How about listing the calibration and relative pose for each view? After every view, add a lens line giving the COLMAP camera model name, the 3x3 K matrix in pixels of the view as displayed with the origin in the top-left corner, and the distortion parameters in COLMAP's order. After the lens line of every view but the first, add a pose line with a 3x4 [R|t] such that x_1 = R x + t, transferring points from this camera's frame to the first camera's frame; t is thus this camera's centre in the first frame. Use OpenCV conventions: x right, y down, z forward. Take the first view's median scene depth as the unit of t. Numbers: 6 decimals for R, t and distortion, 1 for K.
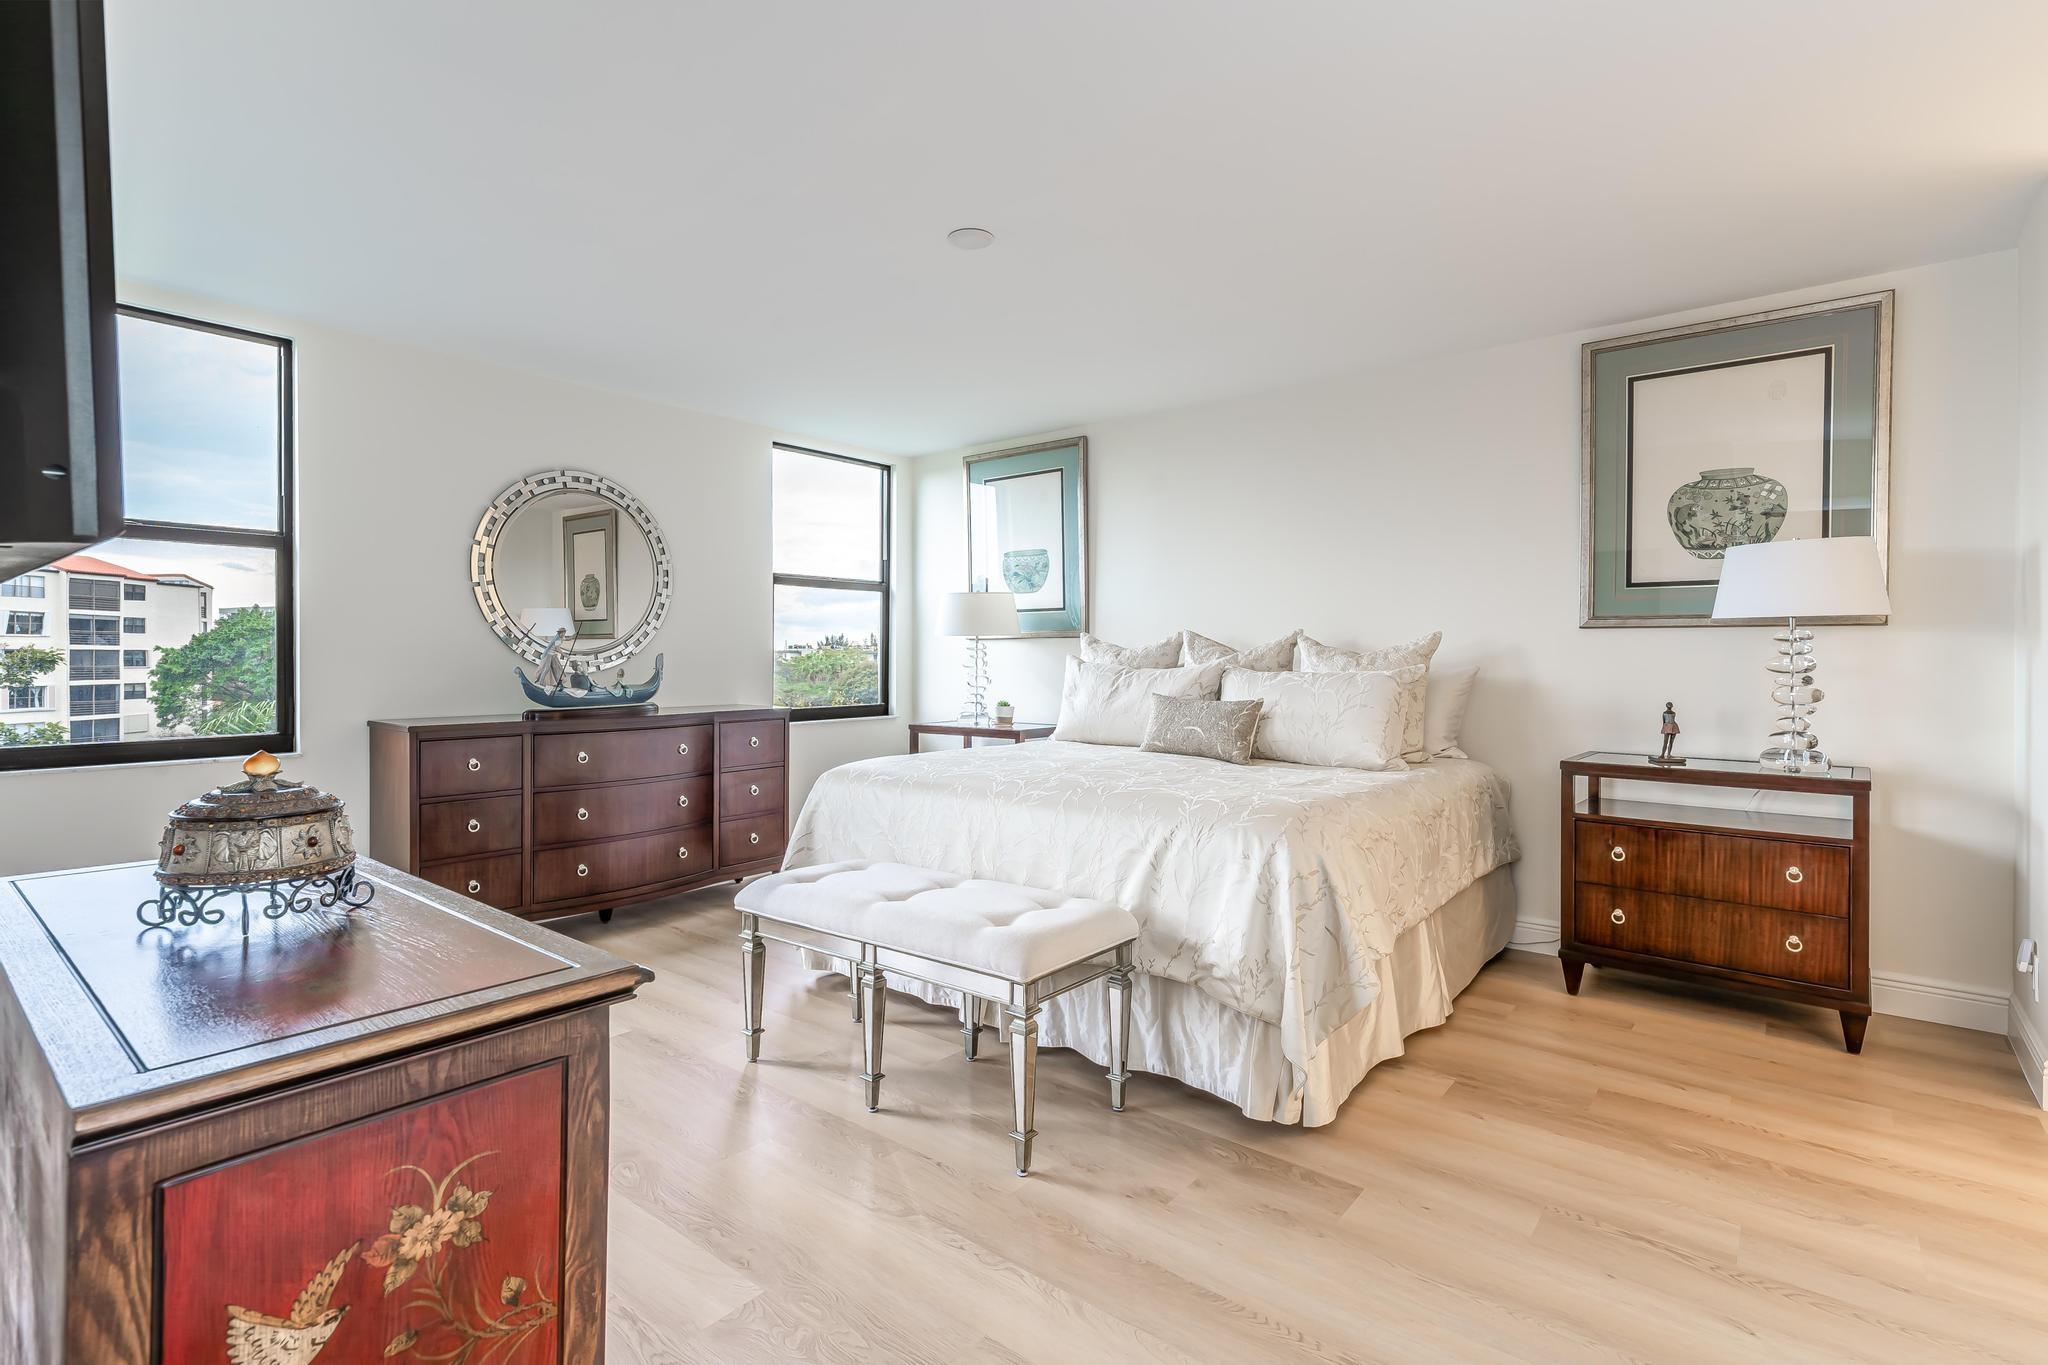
lens RADIAL K [[922.1, 0, 1024.0], [0, 922.1, 682.5], [0, 0, 1]] dist [-0.001133, -0.000159]
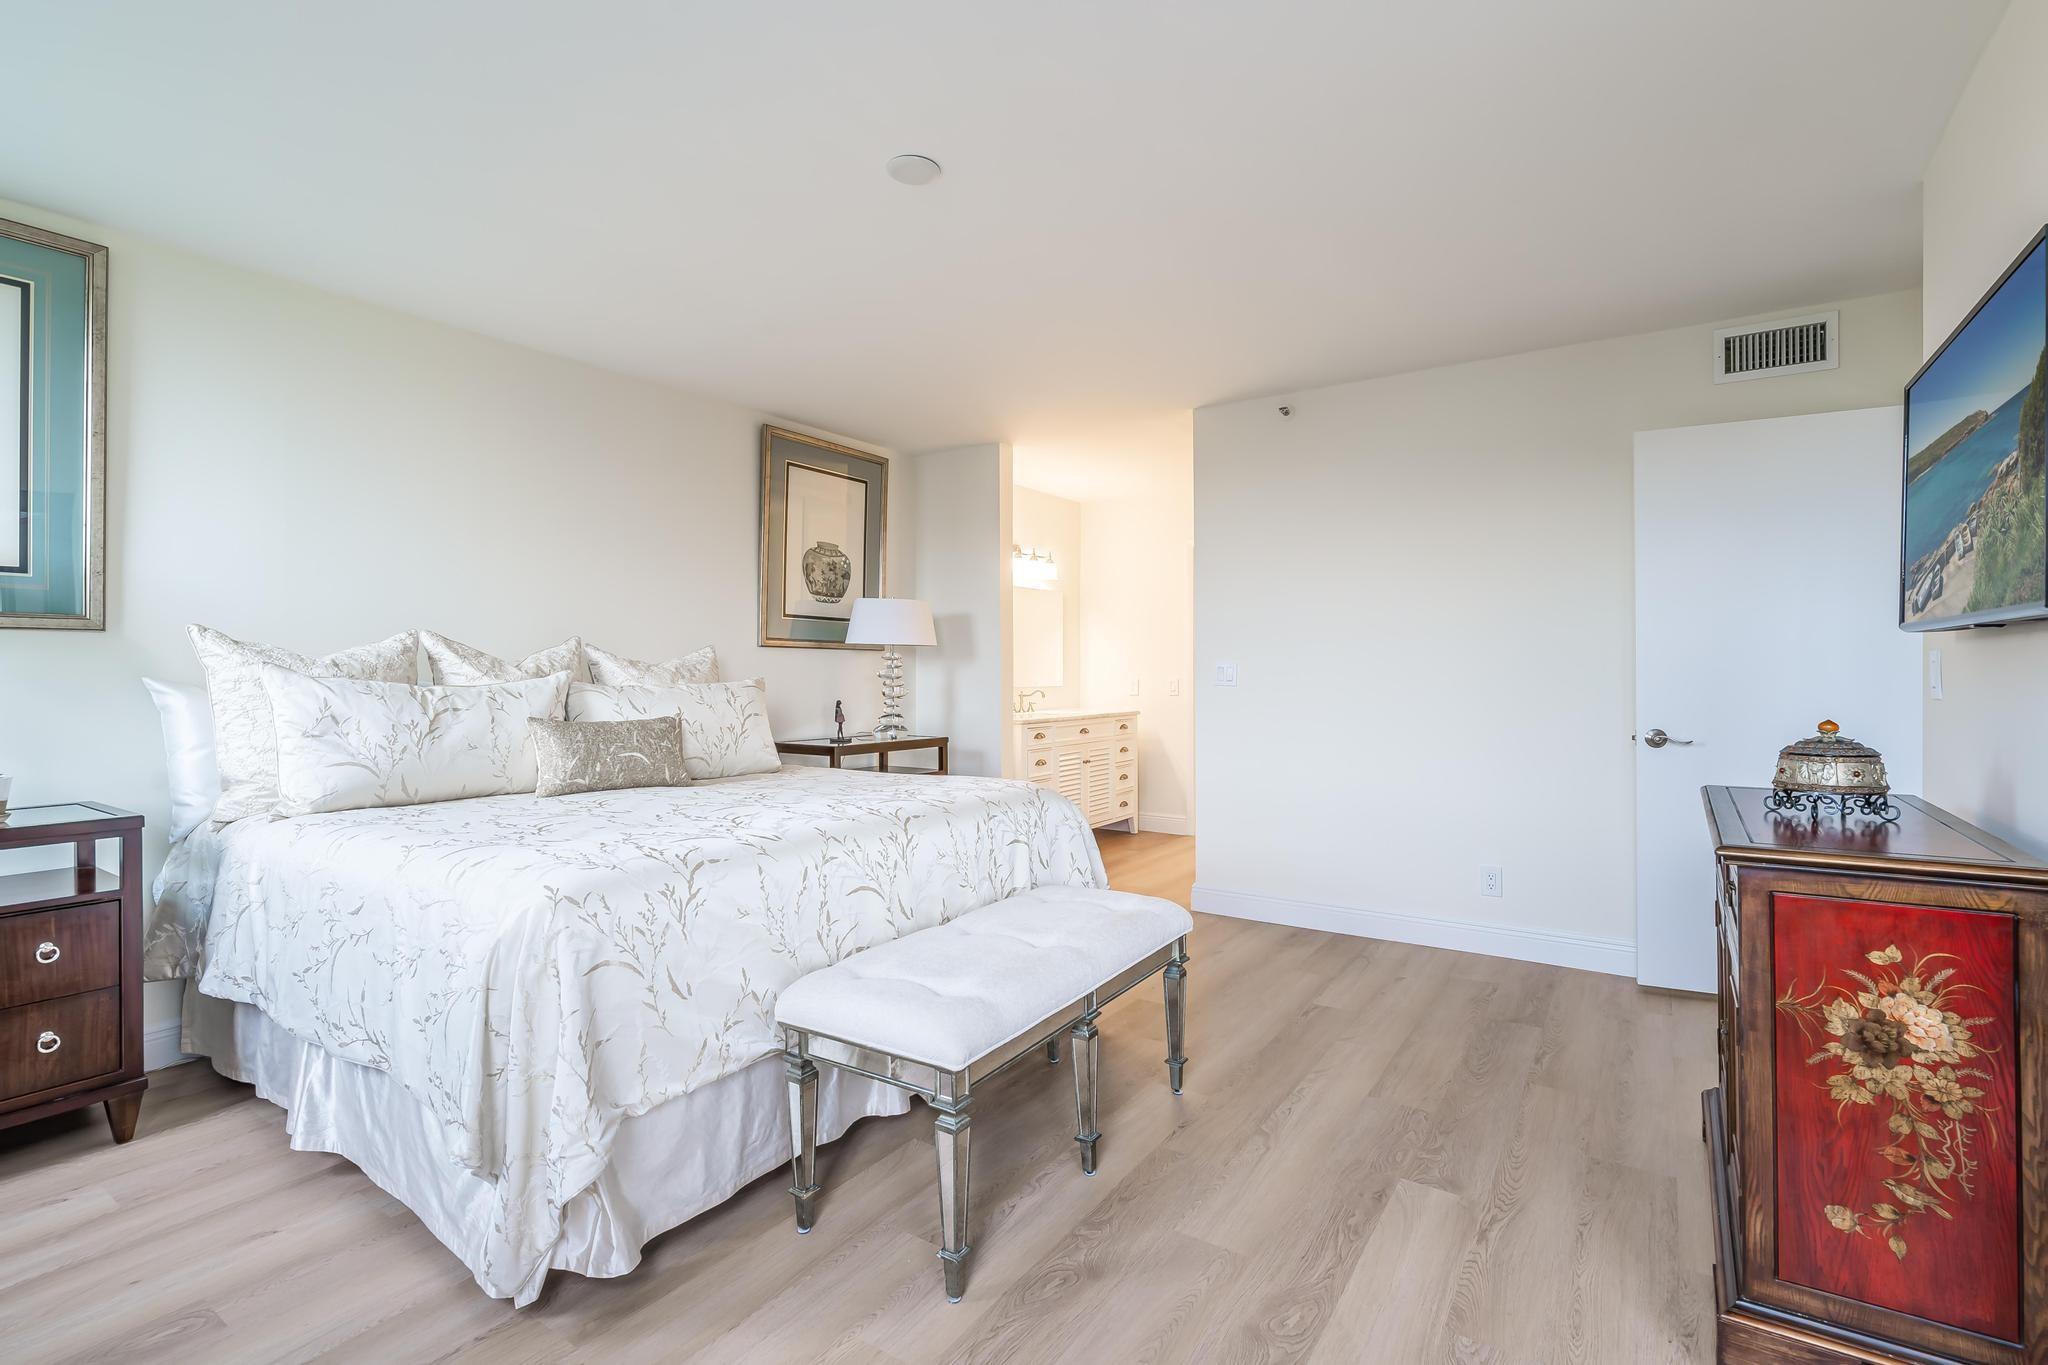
lens RADIAL K [[921.0, 0, 1024.1], [0, 921.0, 674.5], [0, 0, 1]] dist [0.000008, -0.000829]
pose [[-0.056203, 0.004865, 0.998407, -0.742978], [0.043092, 0.999068, -0.002443, -0.002645], [-0.997489, 0.042886, -0.056360, 0.789227]]
